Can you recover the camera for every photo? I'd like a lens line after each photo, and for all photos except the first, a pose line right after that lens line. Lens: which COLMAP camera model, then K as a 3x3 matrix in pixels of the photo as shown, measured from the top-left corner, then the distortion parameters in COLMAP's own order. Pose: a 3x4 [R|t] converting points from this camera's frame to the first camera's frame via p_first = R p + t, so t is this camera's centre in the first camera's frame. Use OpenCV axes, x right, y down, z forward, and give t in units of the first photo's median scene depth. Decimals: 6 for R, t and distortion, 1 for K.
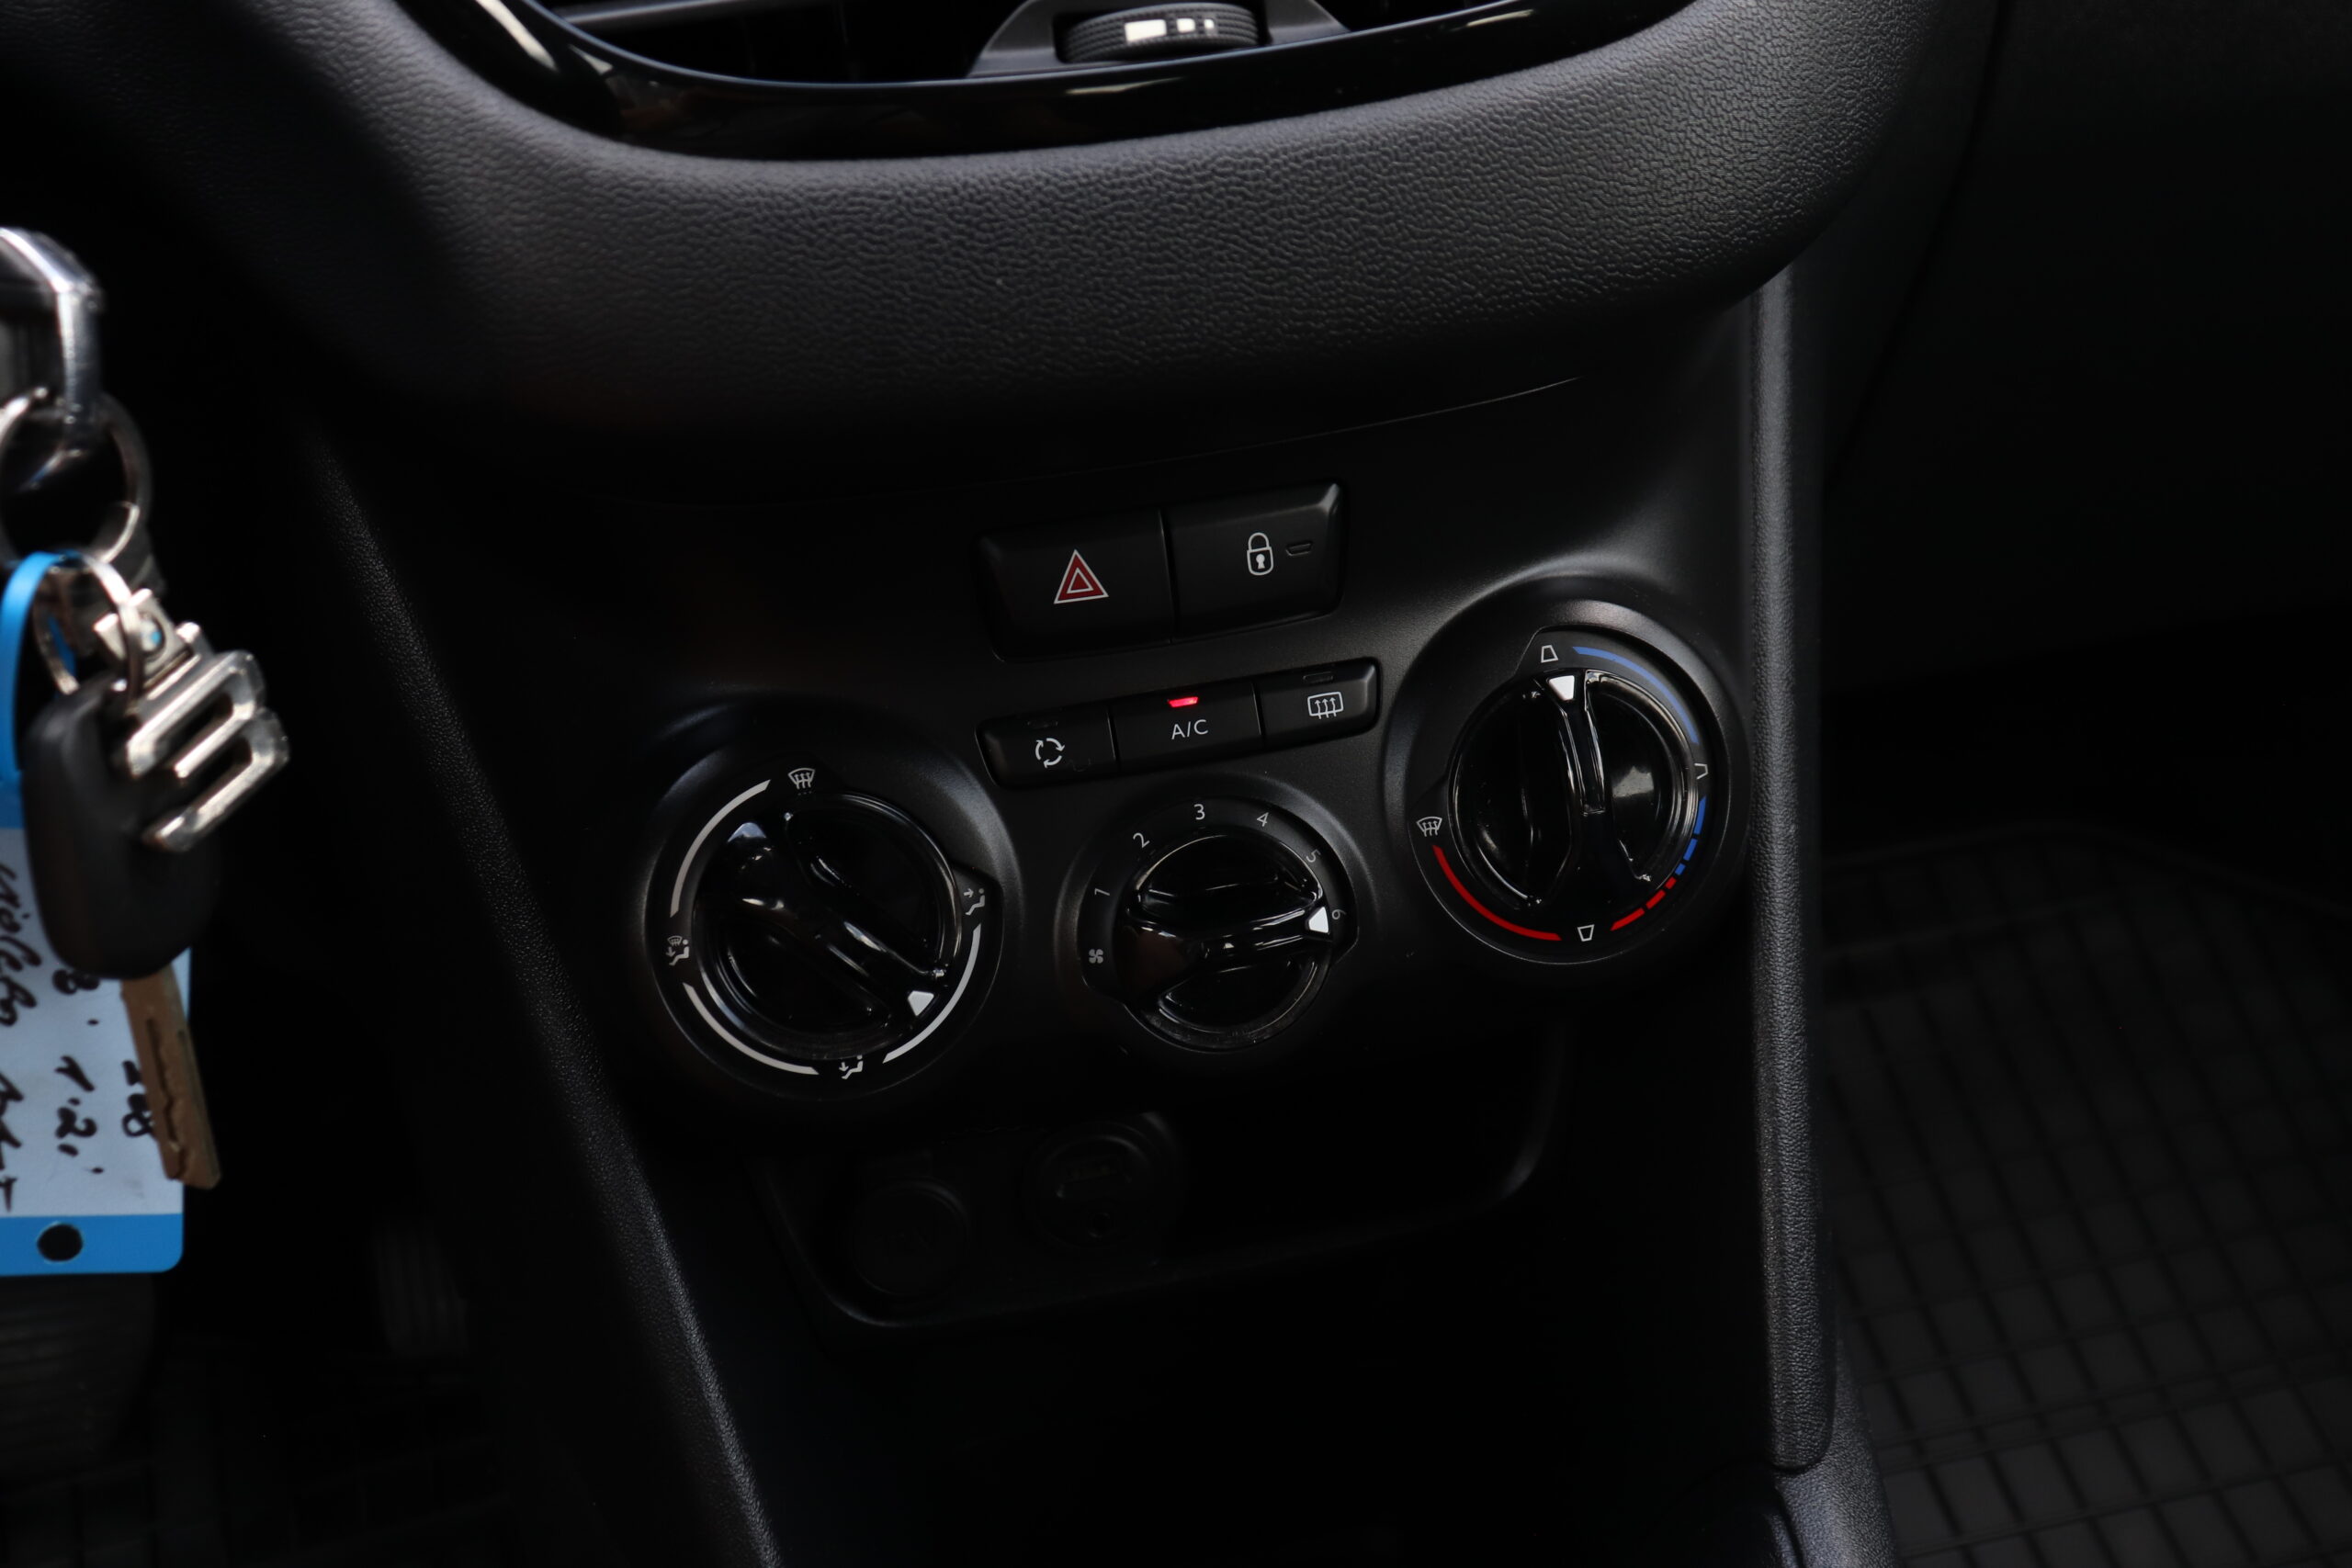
lens RADIAL K [[2543.6, 0, 1202.0], [0, 2543.6, 785.7], [0, 0, 1]] dist [-0.059708, -0.000716]
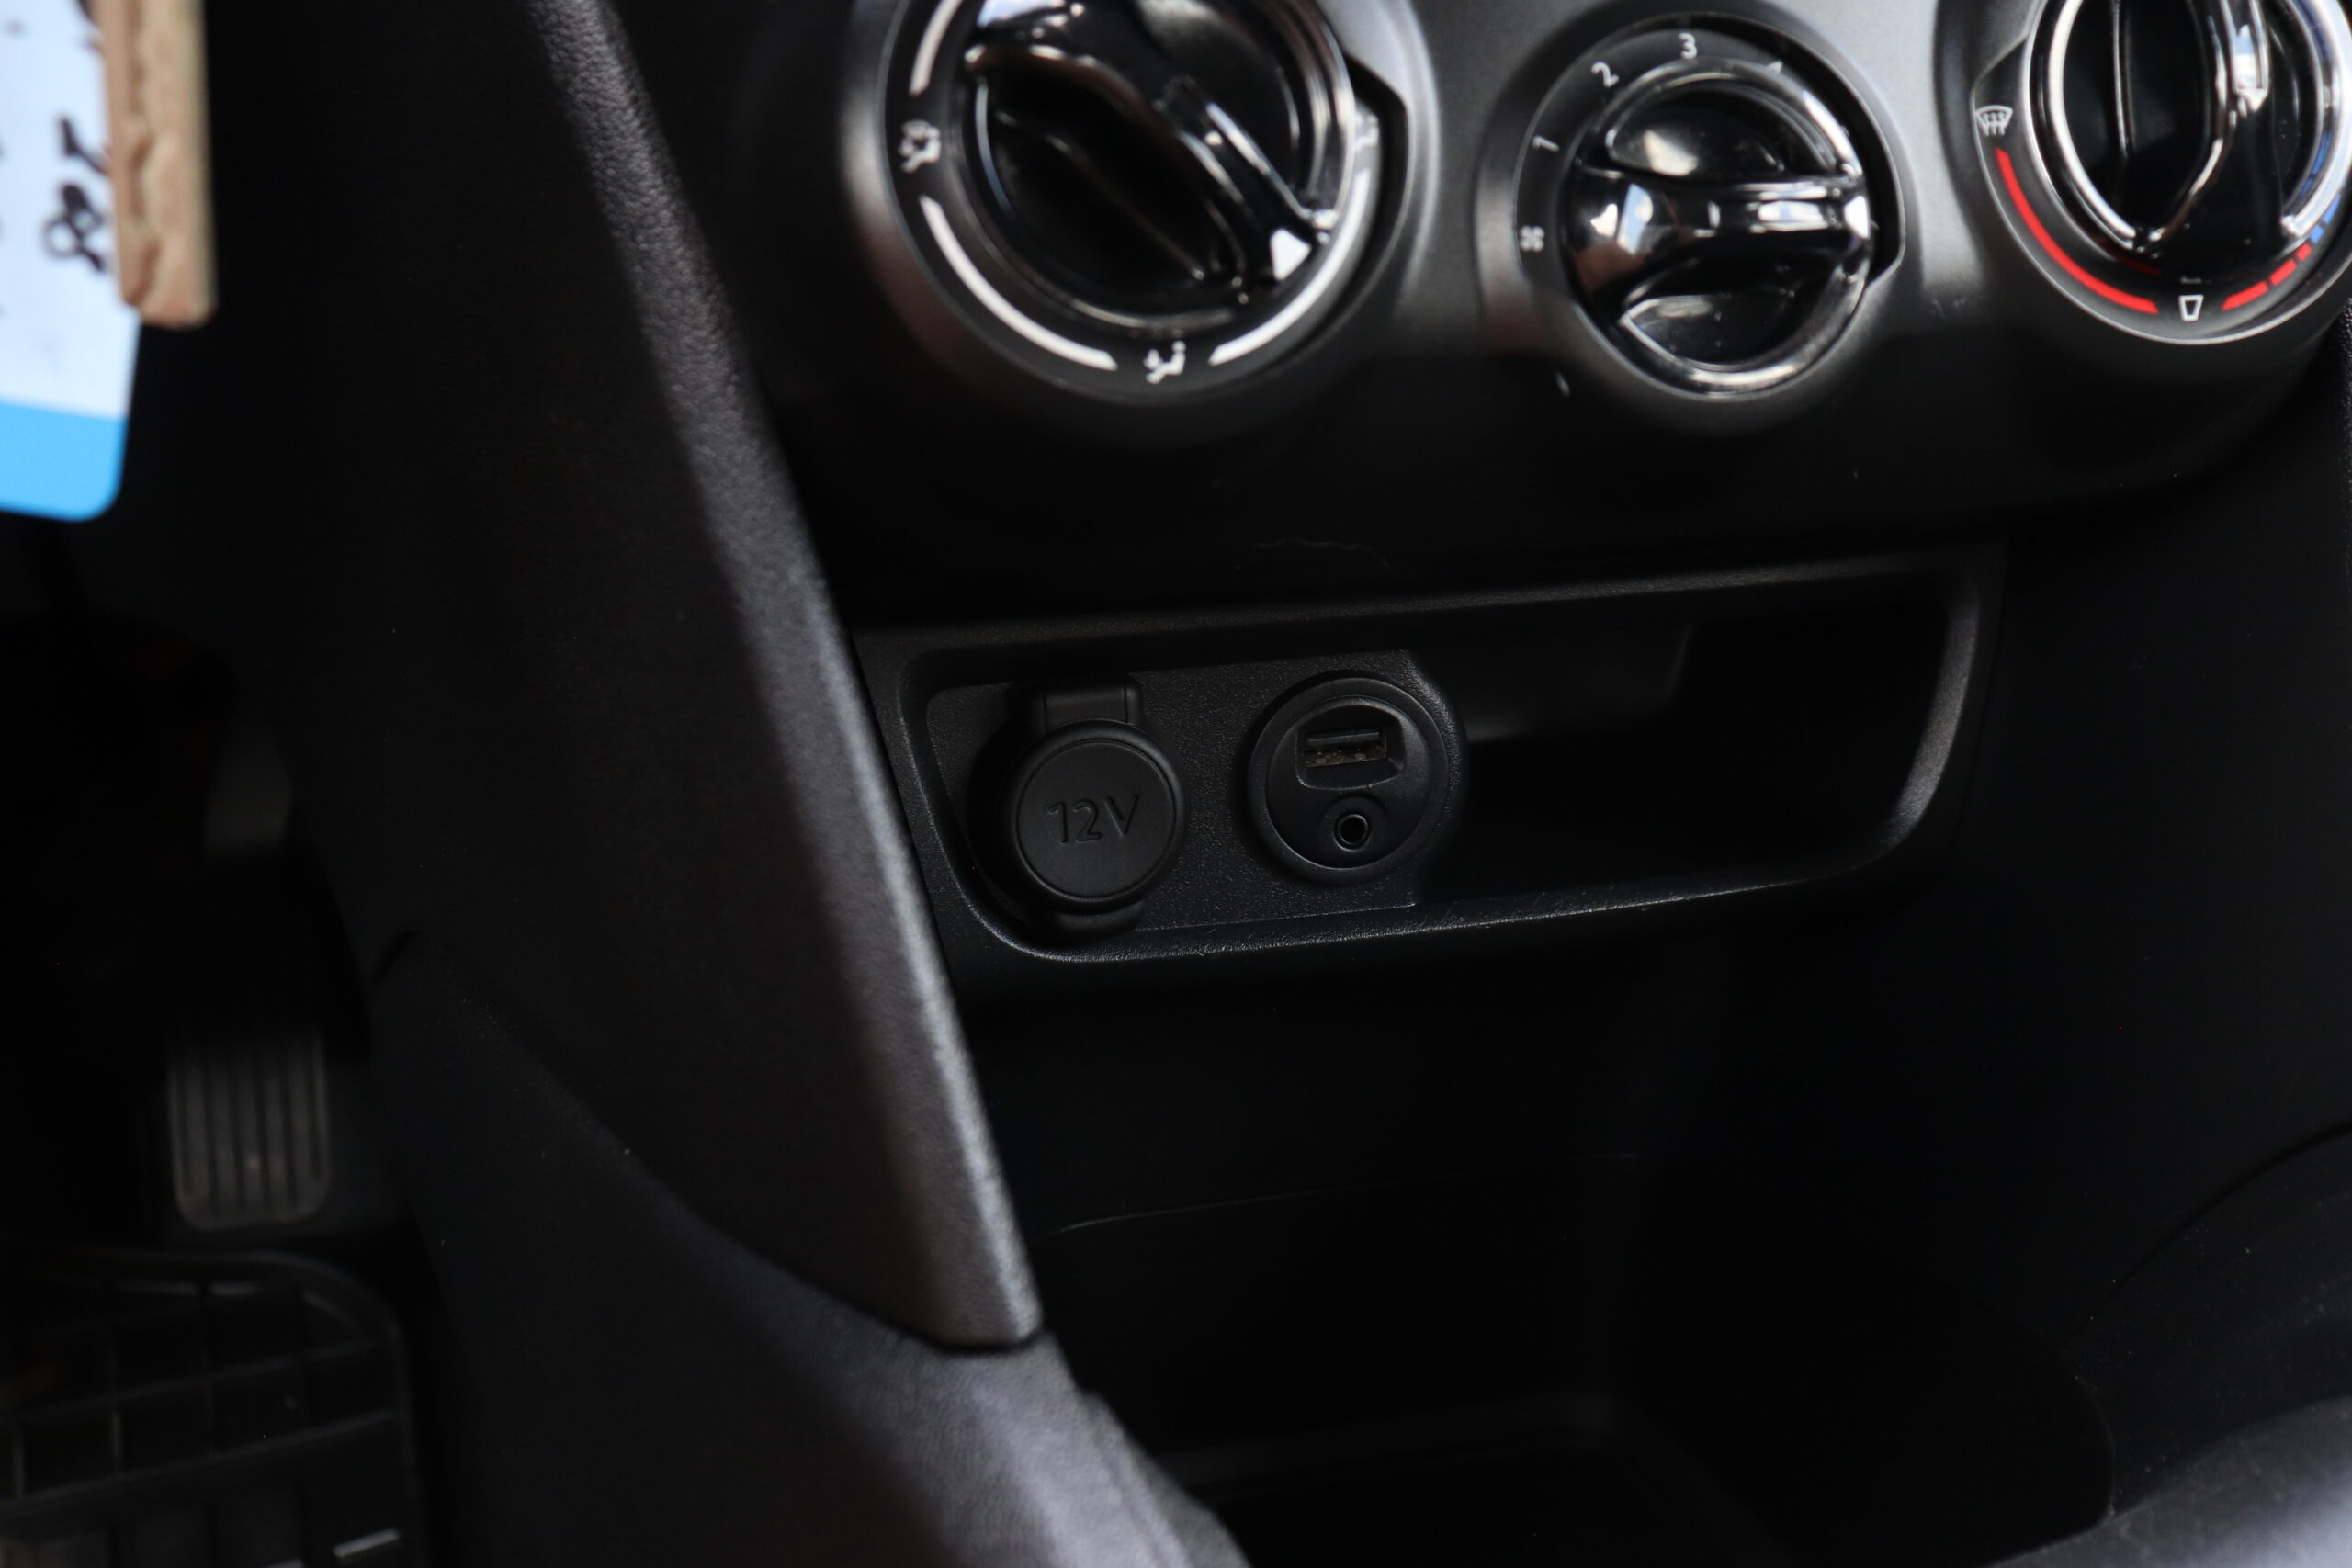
lens RADIAL K [[2682.4, 0, 1175.3], [0, 2682.4, 711.1], [0, 0, 1]] dist [-0.077105, -0.005084]
pose [[0.995349, 0.061705, 0.073977, -0.180327], [-0.054378, 0.993772, -0.097263, 0.265566], [-0.079518, 0.092788, 0.992506, 0.329025]]
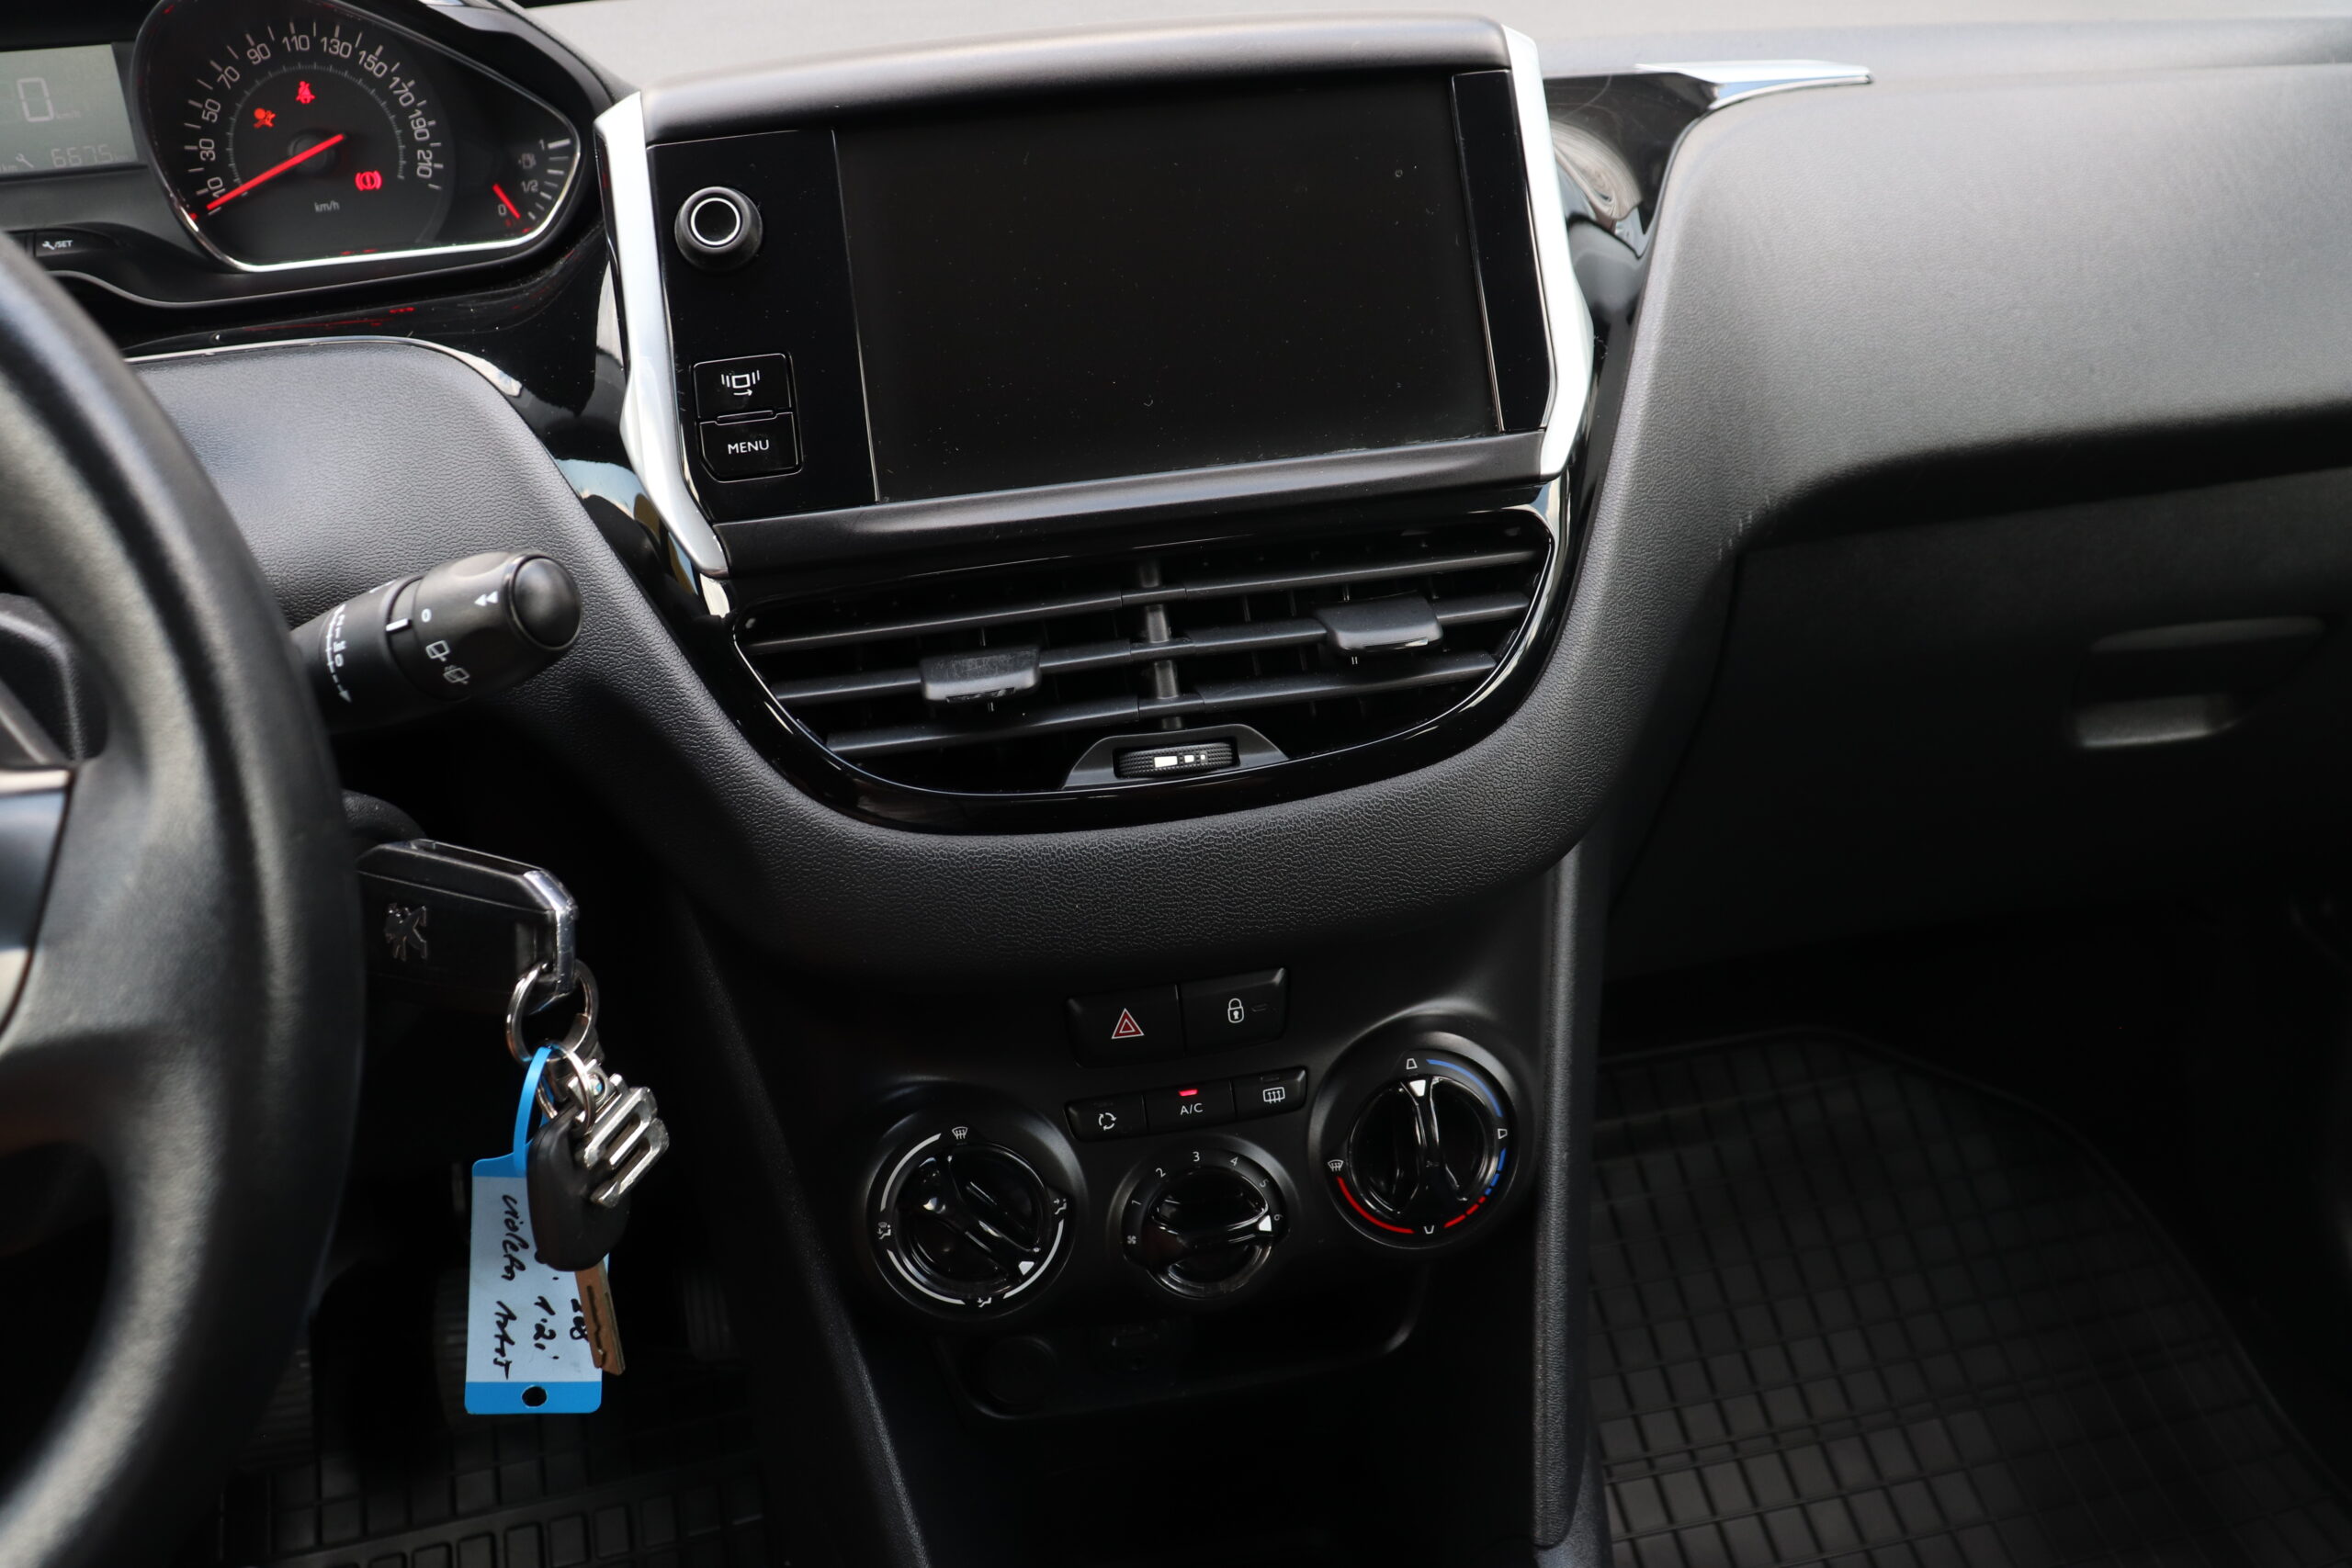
lens RADIAL K [[1934.9, 0, 1180.4], [0, 1934.9, 724.0], [0, 0, 1]] dist [-0.140965, 0.009850]
pose [[0.998101, 0.030019, -0.053784, 0.048783], [-0.031684, 0.999036, -0.030378, -0.237908], [0.052821, 0.032025, 0.998090, -0.271559]]
